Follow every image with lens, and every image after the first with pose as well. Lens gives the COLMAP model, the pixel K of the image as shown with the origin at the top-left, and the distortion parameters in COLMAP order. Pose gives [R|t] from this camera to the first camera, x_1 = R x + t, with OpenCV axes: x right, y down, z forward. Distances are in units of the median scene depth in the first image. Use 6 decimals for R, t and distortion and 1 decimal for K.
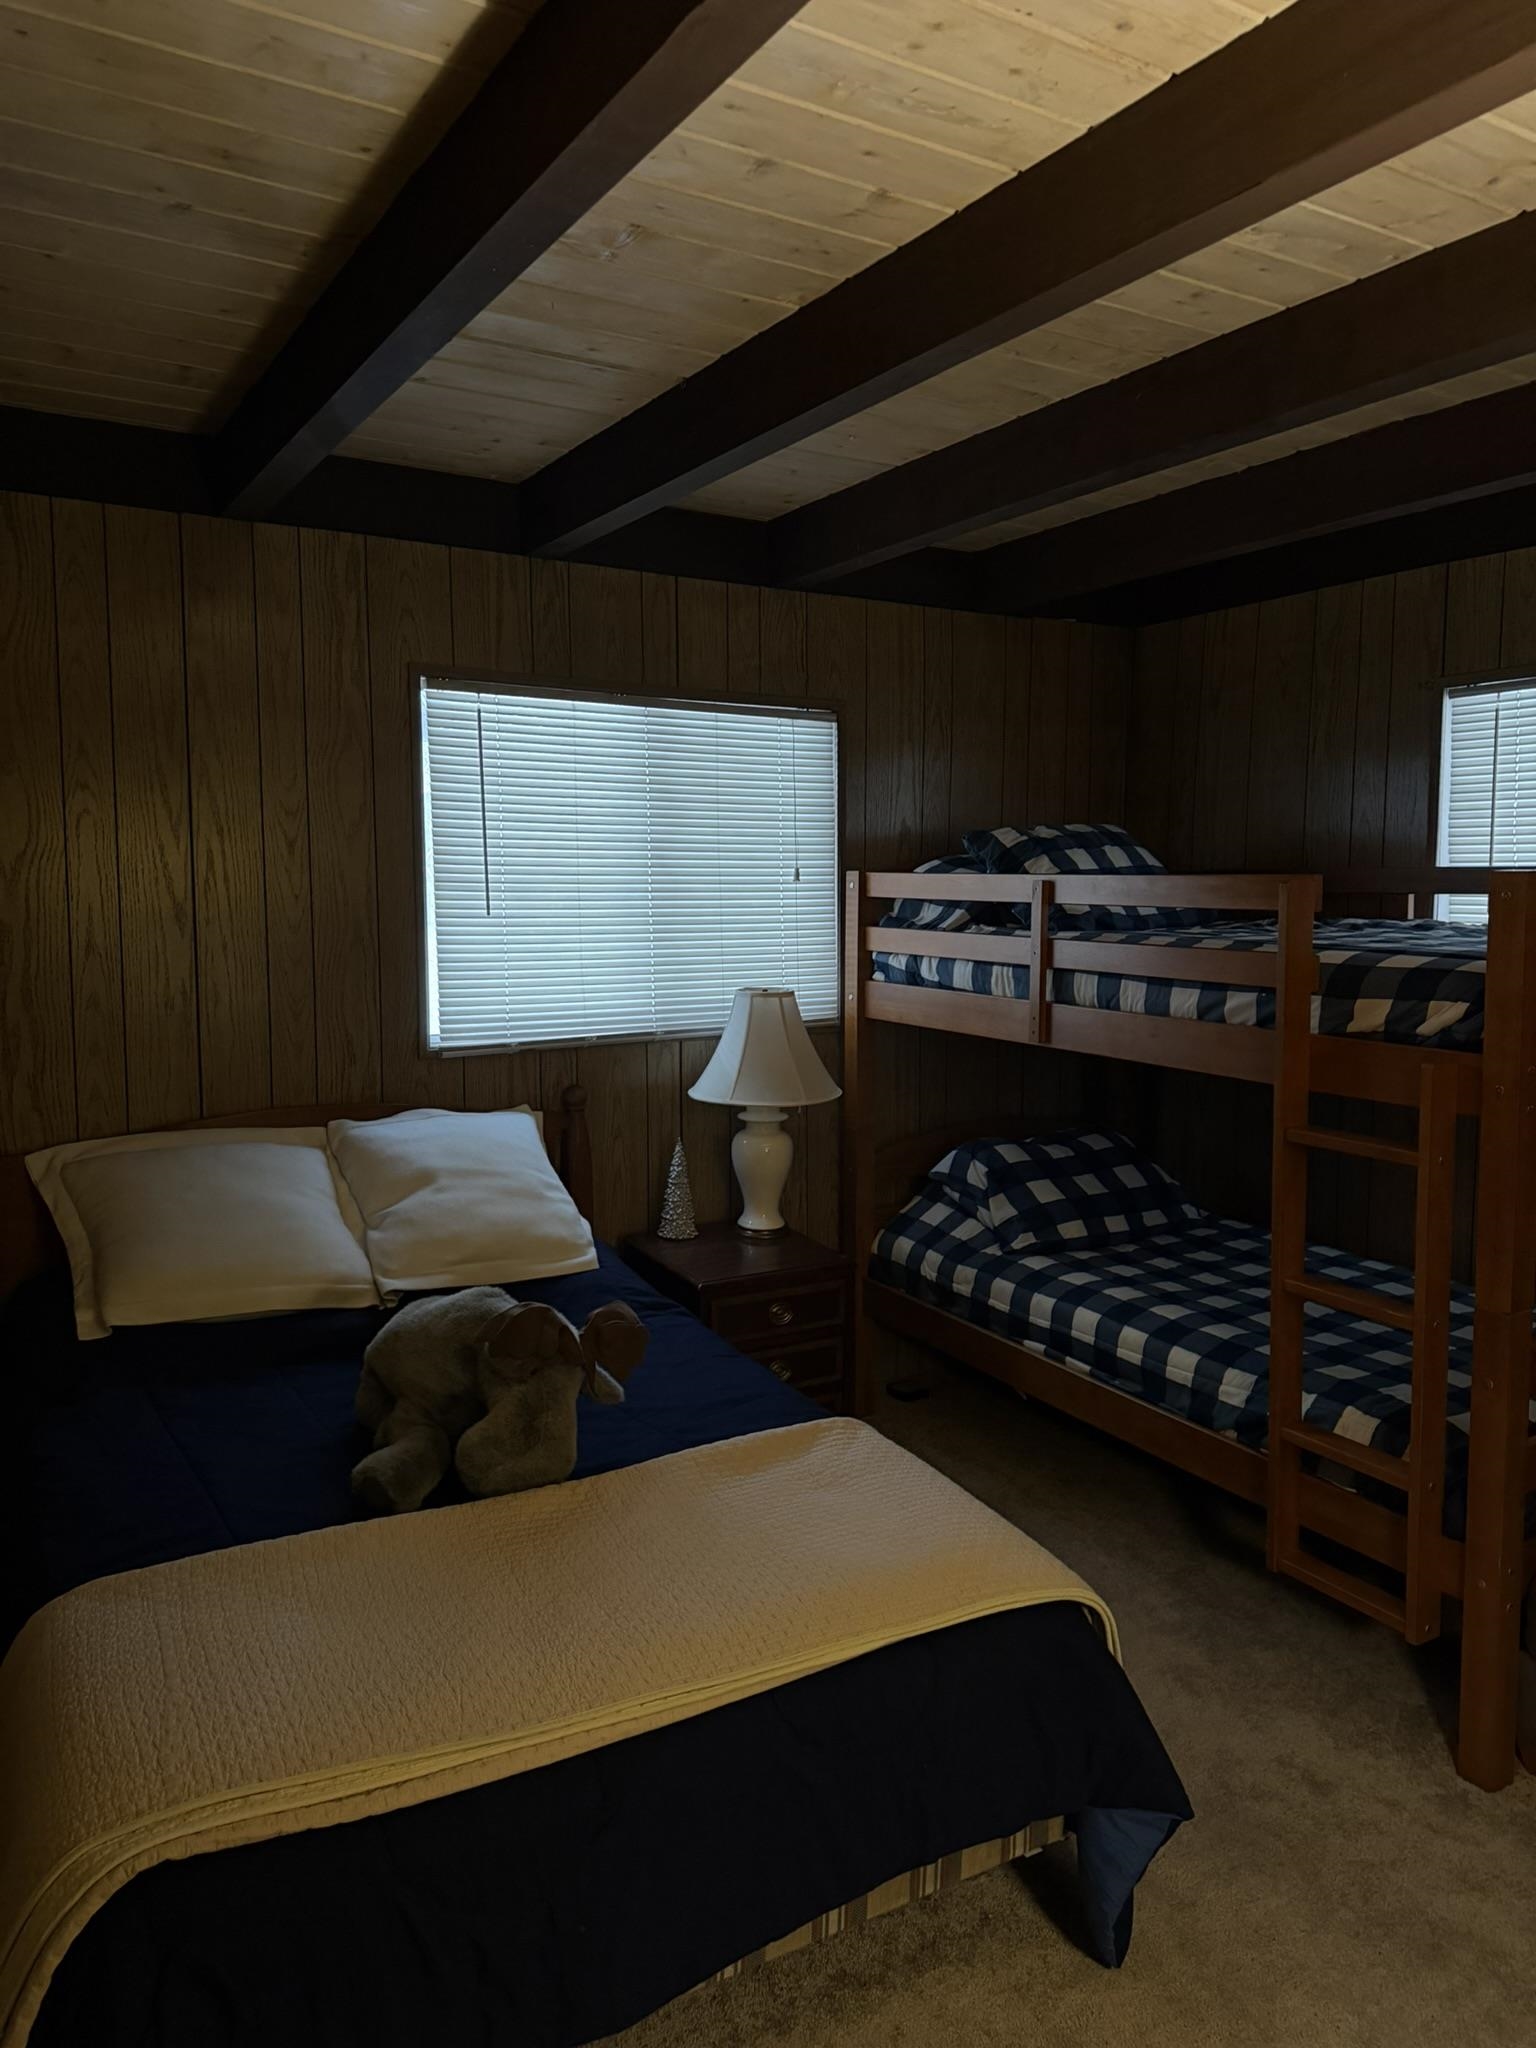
lens RADIAL K [[1453.8, 0, 766.8], [0, 1453.8, 1022.7], [0, 0, 1]] dist [-0.004327, -0.007523]
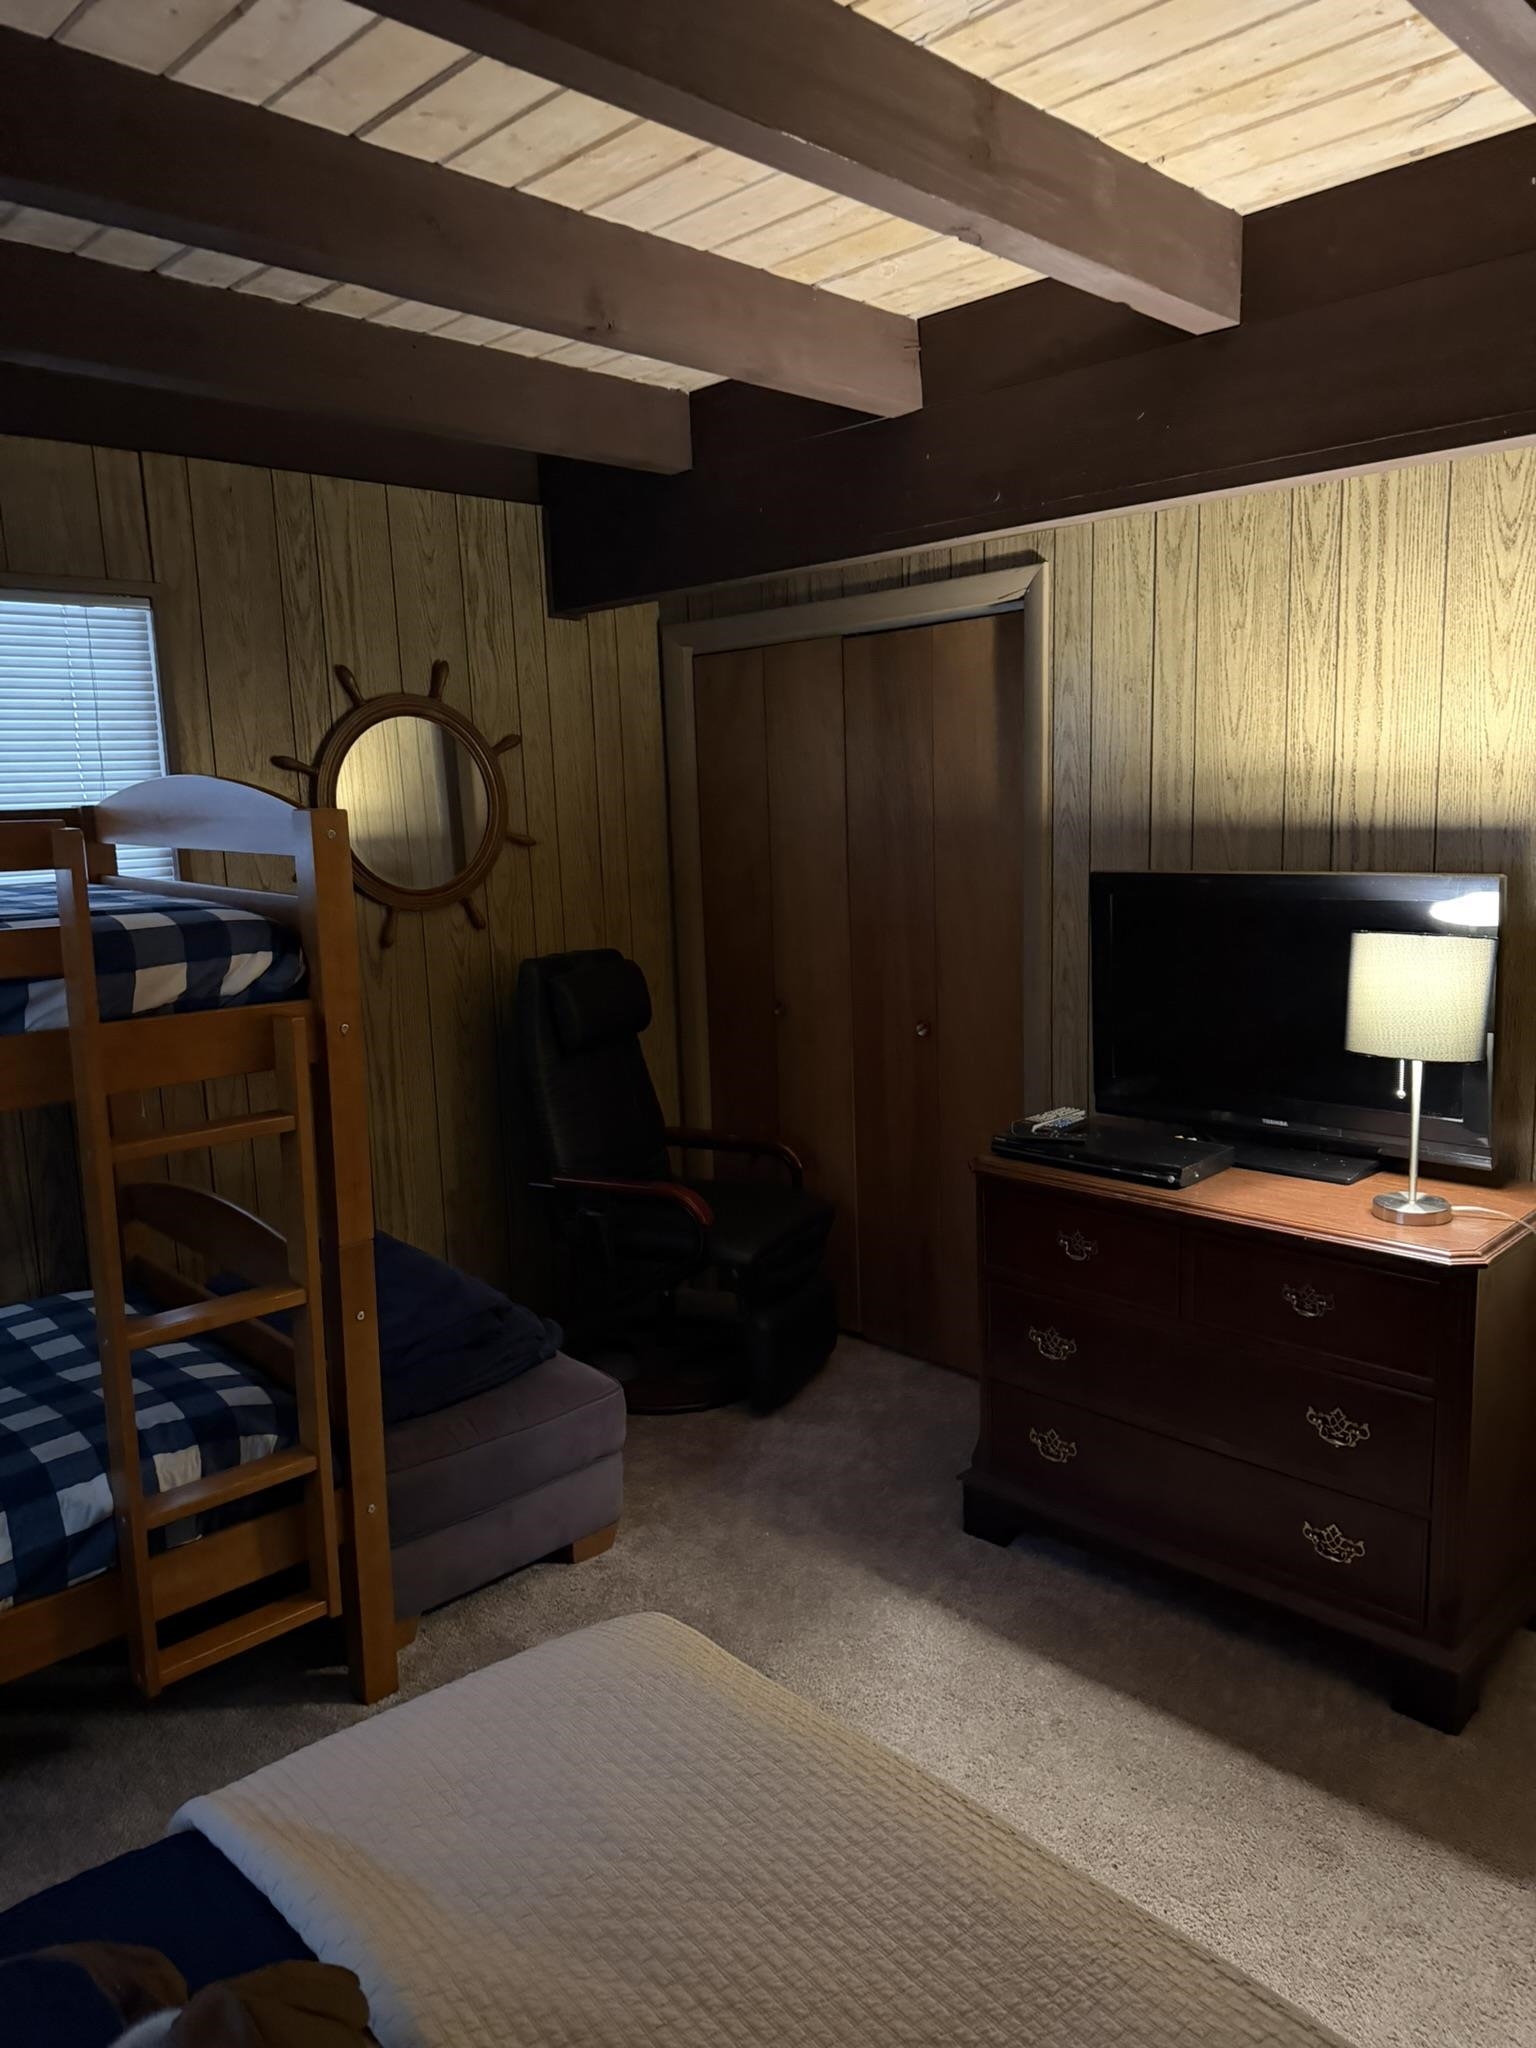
lens RADIAL K [[1453.8, 0, 768.5], [0, 1453.8, 1022.9], [0, 0, 1]] dist [-0.004327, -0.007523]
pose [[-0.237472, -0.148685, 0.959948, -0.484162], [0.127846, 0.974836, 0.182618, -0.094387], [-0.962945, 0.166092, -0.212488, 0.860921]]
